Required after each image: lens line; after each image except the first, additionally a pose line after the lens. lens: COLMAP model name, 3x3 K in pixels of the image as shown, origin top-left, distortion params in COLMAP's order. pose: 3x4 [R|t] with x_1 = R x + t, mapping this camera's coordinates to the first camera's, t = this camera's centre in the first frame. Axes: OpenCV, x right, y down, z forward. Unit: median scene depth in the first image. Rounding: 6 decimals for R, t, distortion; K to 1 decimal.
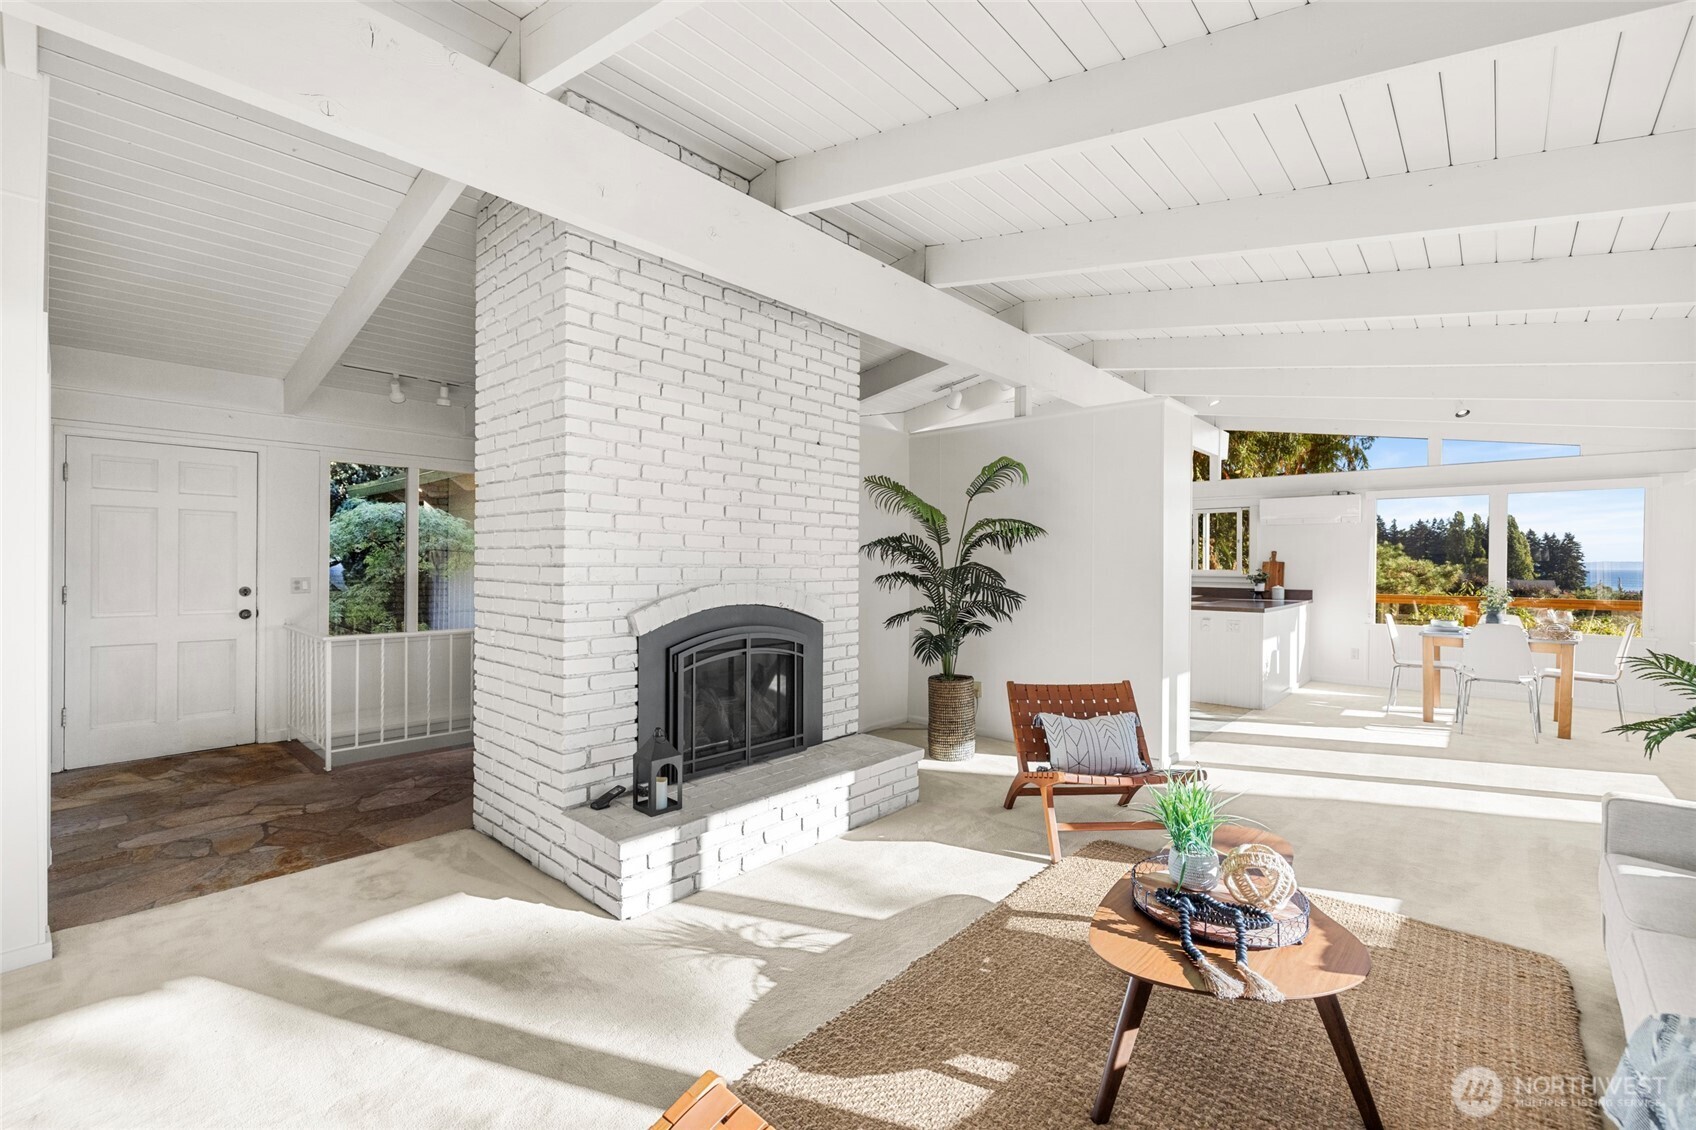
lens RADIAL K [[734.7, 0, 848.0], [0, 734.7, 565.0], [0, 0, 1]] dist [-0.000728, -0.000159]
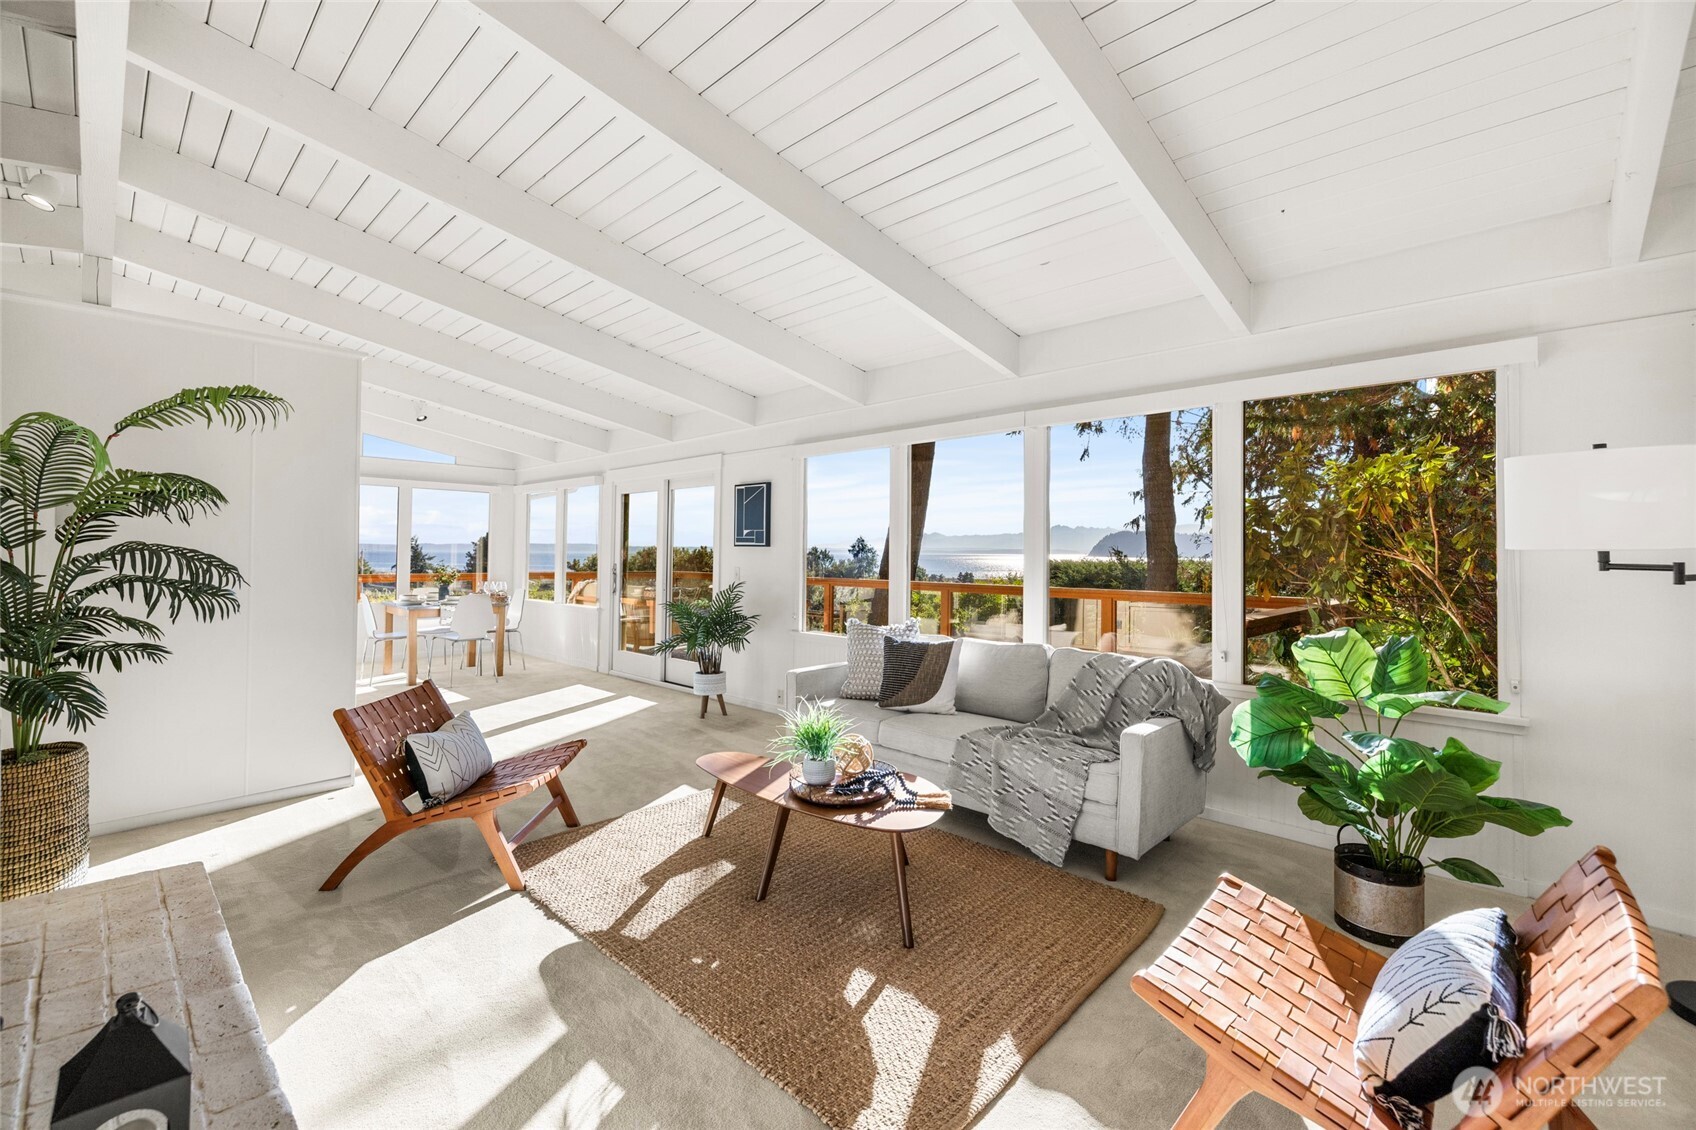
lens RADIAL K [[708.0, 0, 840.6], [0, 708.0, 554.3], [0, 0, 1]] dist [0.000844, 0.000160]
pose [[0.035226, -0.006872, 0.999356, -0.670596], [-0.005034, 0.999962, 0.007054, -0.001587], [-0.999367, -0.005279, 0.035190, 0.720696]]
